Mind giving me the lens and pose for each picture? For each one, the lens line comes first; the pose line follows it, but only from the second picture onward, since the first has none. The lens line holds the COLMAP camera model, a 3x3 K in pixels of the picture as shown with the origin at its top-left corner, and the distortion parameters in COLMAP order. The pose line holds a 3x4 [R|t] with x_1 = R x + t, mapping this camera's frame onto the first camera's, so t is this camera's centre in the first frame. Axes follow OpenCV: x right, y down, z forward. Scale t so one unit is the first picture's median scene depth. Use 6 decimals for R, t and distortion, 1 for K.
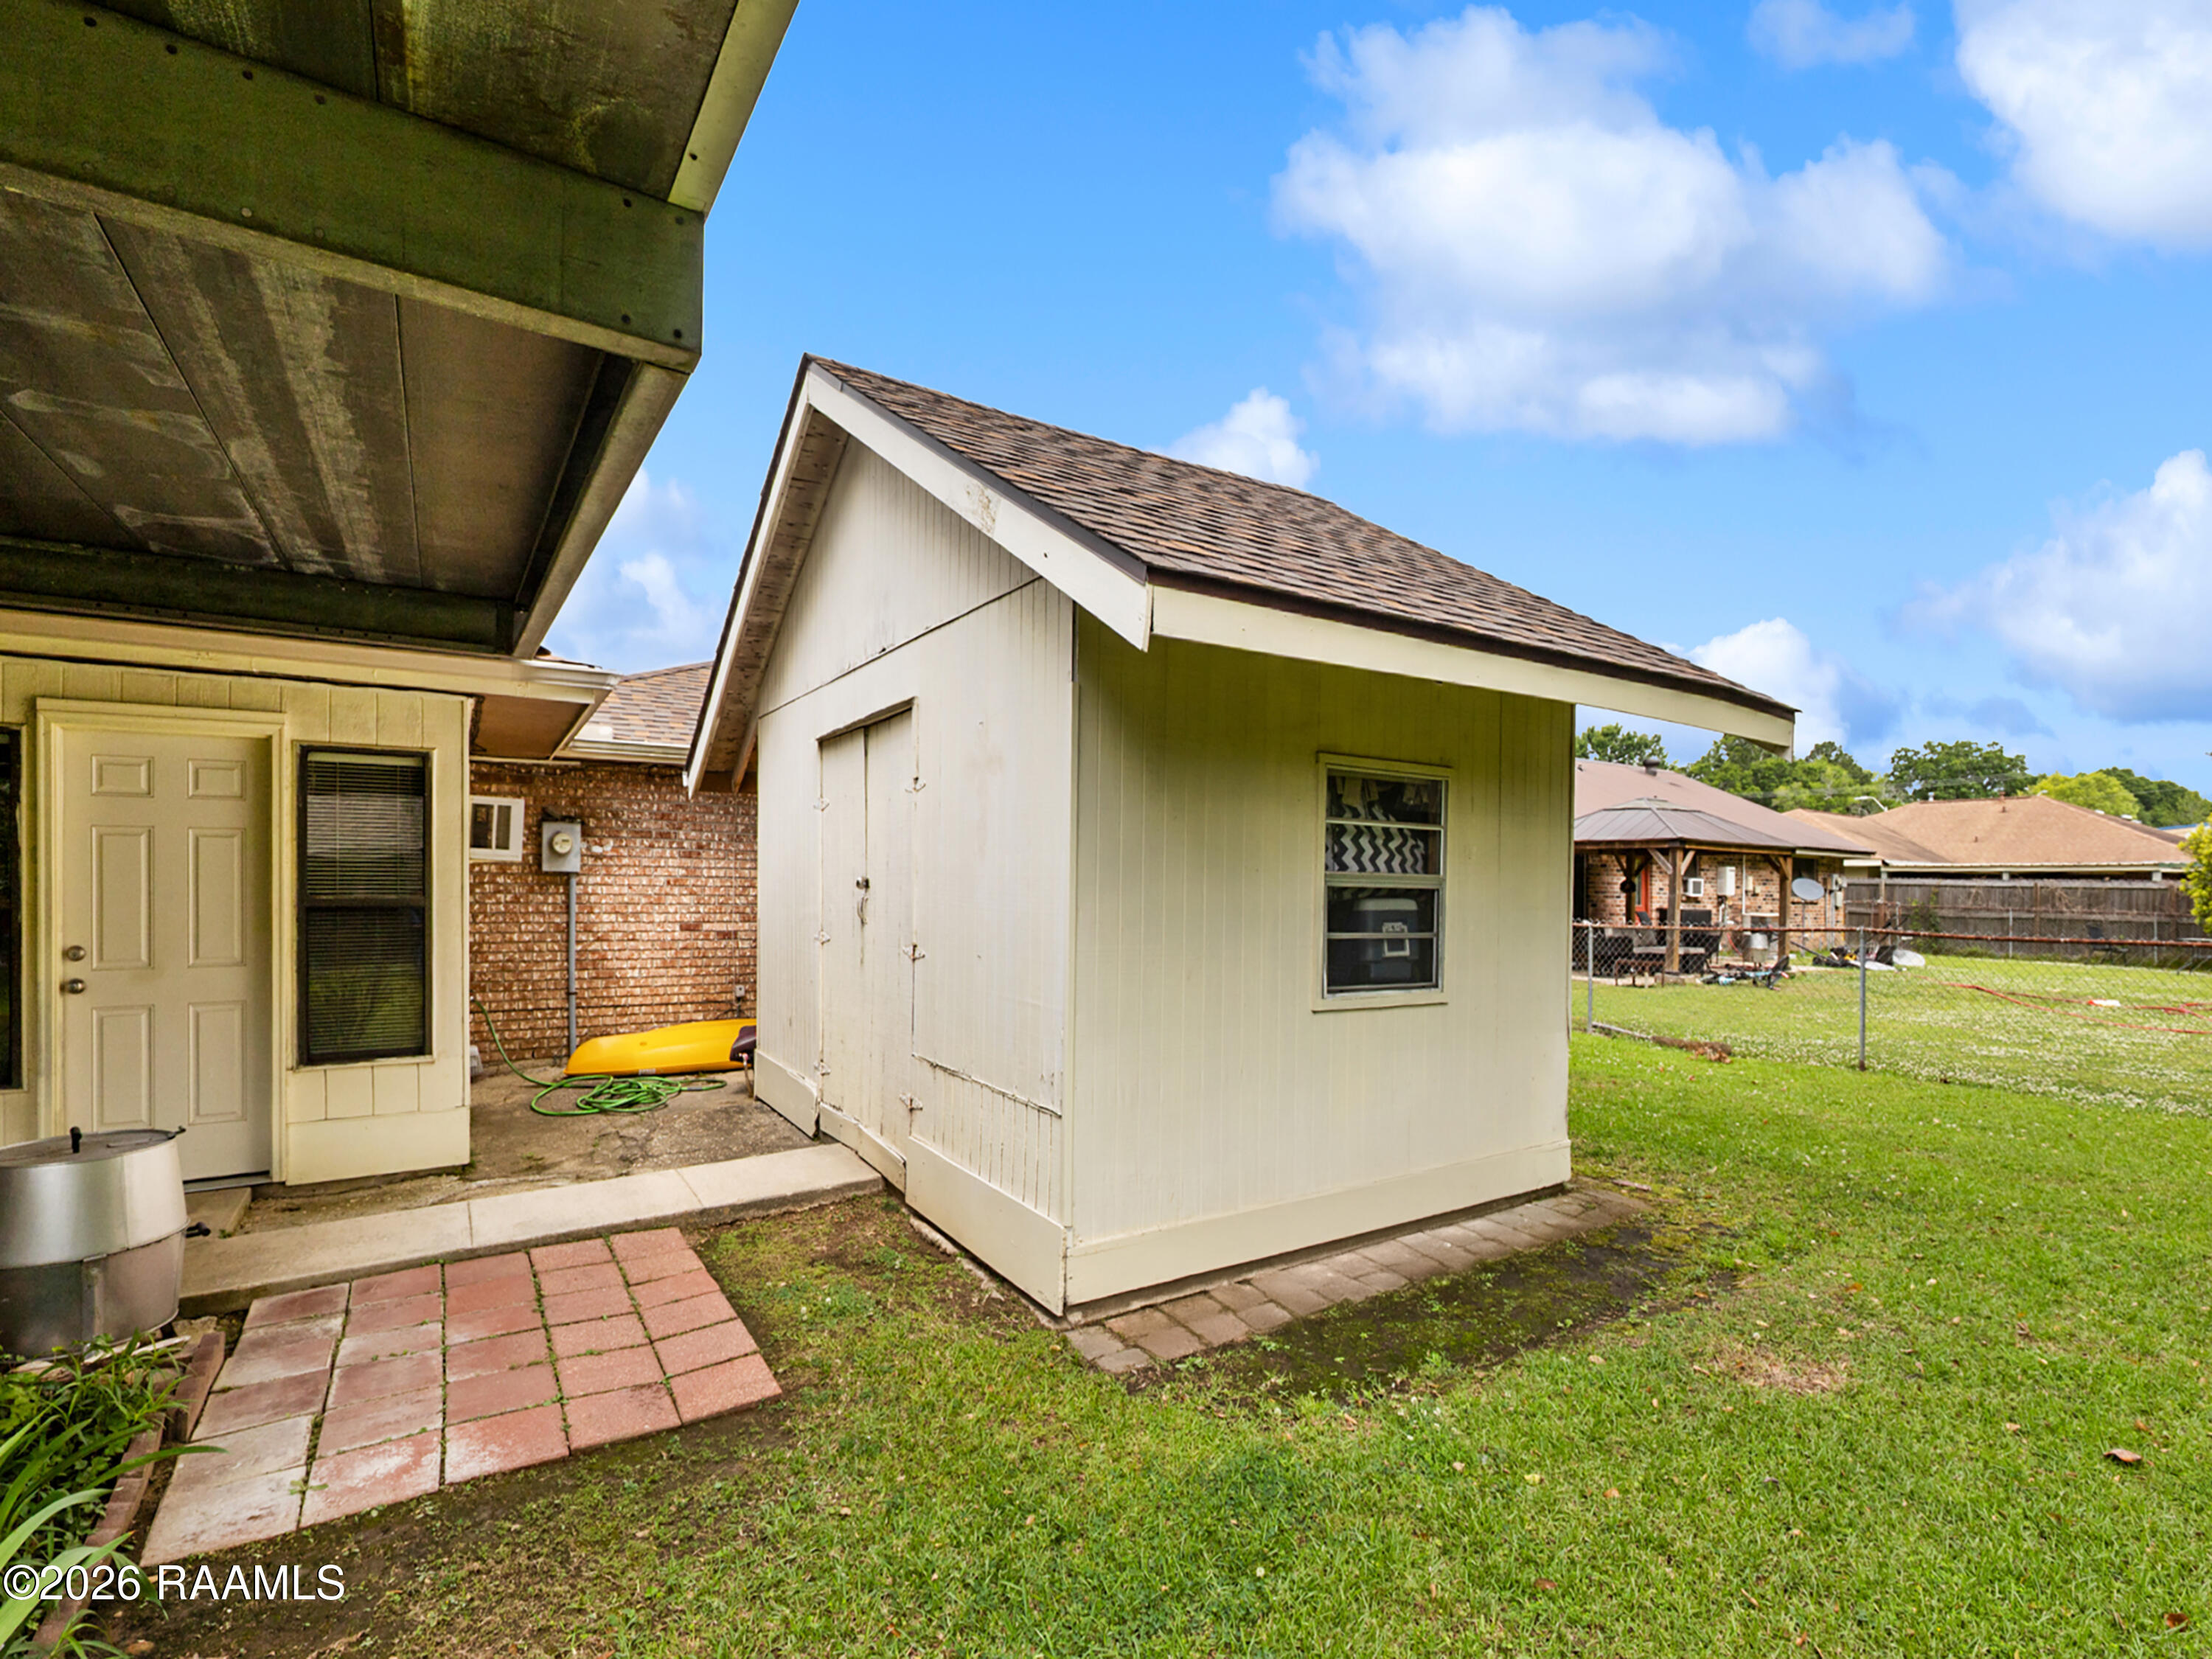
lens RADIAL K [[1030.5, 0, 1115.2], [0, 1030.5, 808.4], [0, 0, 1]] dist [0.015749, -0.000409]
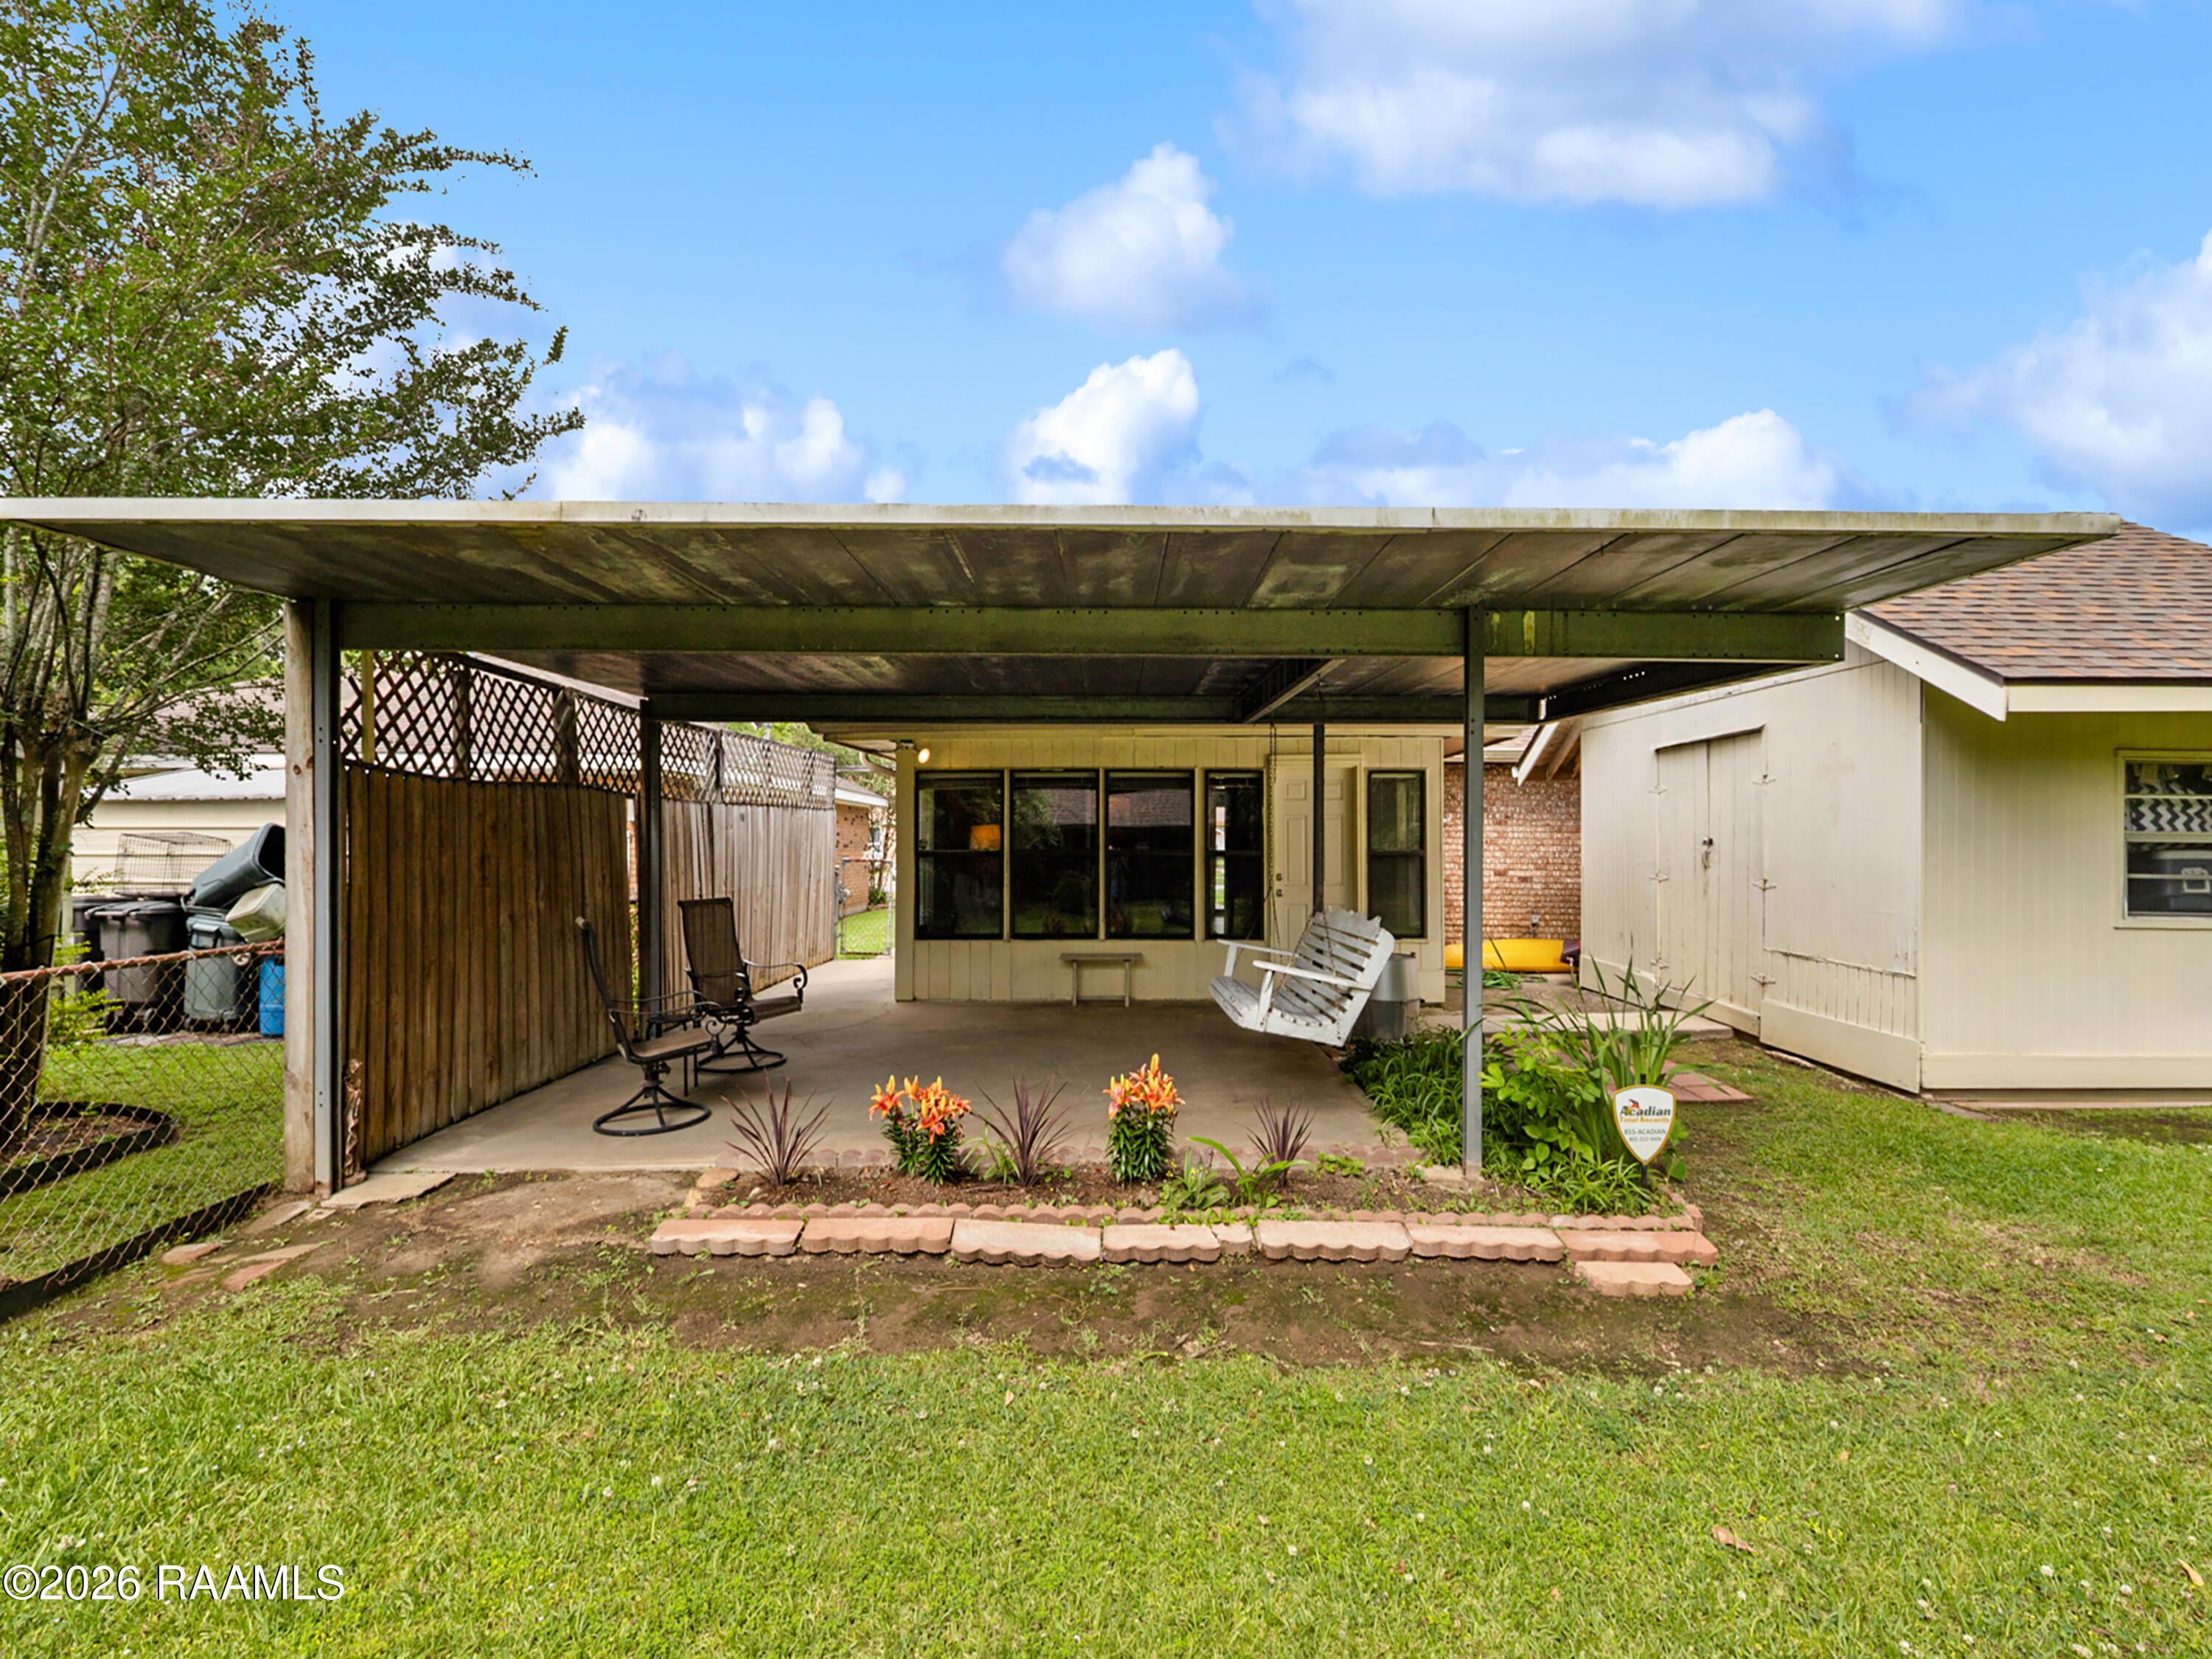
lens RADIAL K [[1030.5, 0, 1115.2], [0, 1030.5, 808.4], [0, 0, 1]] dist [0.015749, -0.000409]
pose [[0.855388, -0.023815, -0.517440, -0.235278], [0.043962, 0.998676, 0.026710, -0.068862], [0.516118, -0.045595, 0.855303, -0.933488]]
